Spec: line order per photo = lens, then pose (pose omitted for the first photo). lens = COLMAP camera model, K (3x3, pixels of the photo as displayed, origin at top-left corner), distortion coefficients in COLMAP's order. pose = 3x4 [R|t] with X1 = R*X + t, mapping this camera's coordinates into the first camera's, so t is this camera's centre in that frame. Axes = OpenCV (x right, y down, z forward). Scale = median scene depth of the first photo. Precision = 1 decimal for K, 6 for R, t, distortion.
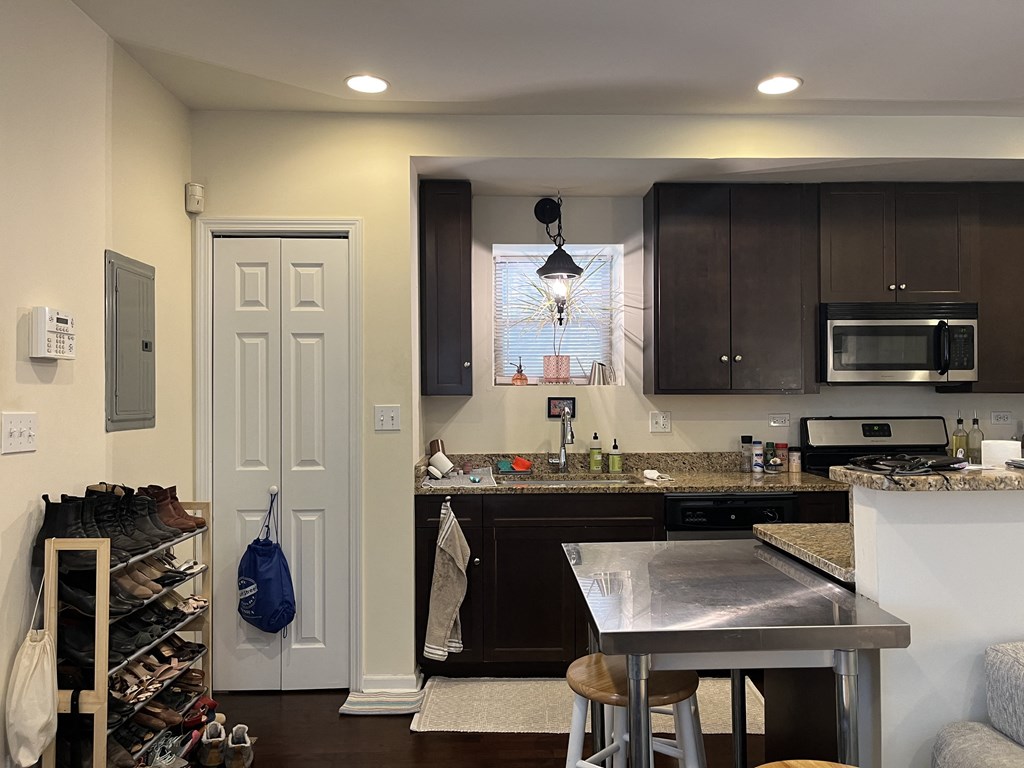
lens RADIAL K [[769.9, 0, 512.0], [0, 769.9, 384.0], [0, 0, 1]] dist [0.079267, -0.119353]
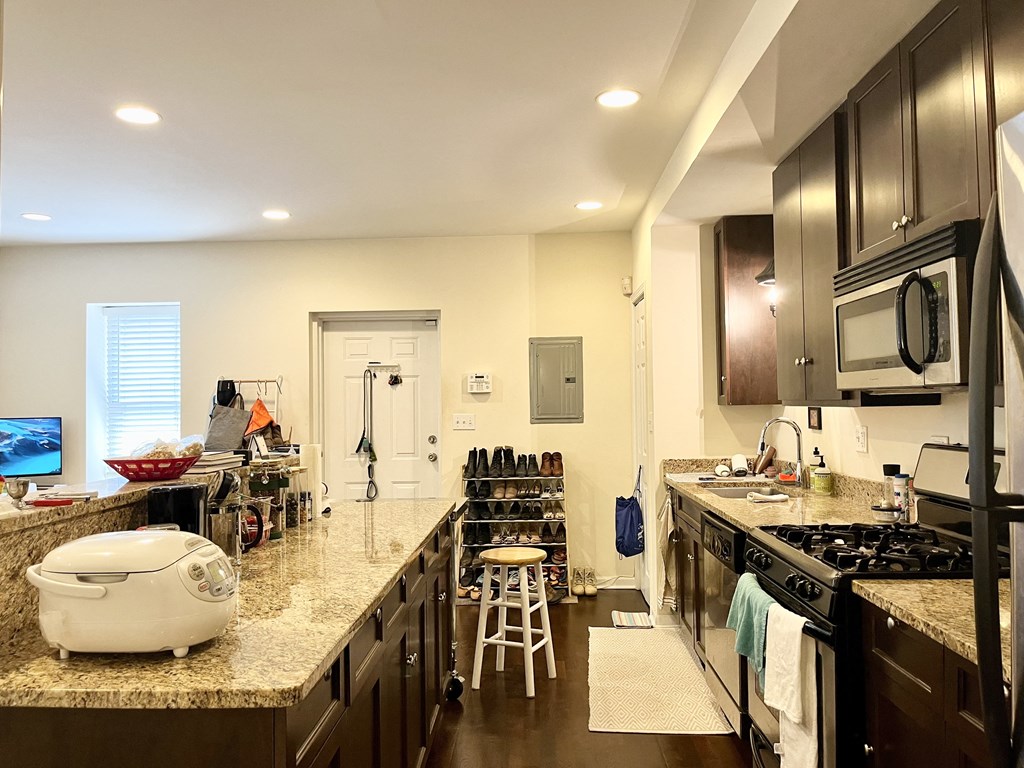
lens RADIAL K [[769.9, 0, 512.0], [0, 769.9, 384.0], [0, 0, 1]] dist [0.079267, -0.119353]
pose [[-0.062103, -0.019539, -0.997878, 1.041177], [0.031956, 0.999257, -0.021555, -0.002124], [0.997558, -0.033227, -0.061433, 0.715676]]
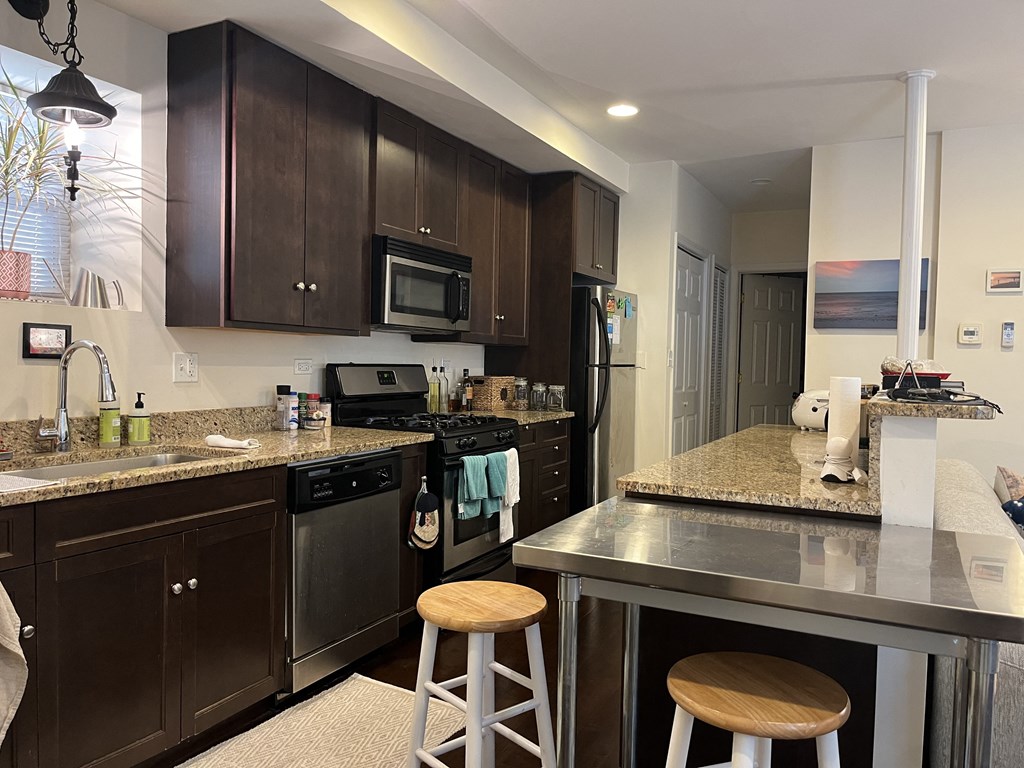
lens RADIAL K [[769.9, 0, 512.0], [0, 769.9, 384.0], [0, 0, 1]] dist [0.079267, -0.119353]
pose [[0.484088, -0.009572, 0.874967, -0.291299], [-0.038335, 0.998748, 0.032135, 0.030953], [-0.874179, -0.049098, 0.483115, 0.409884]]
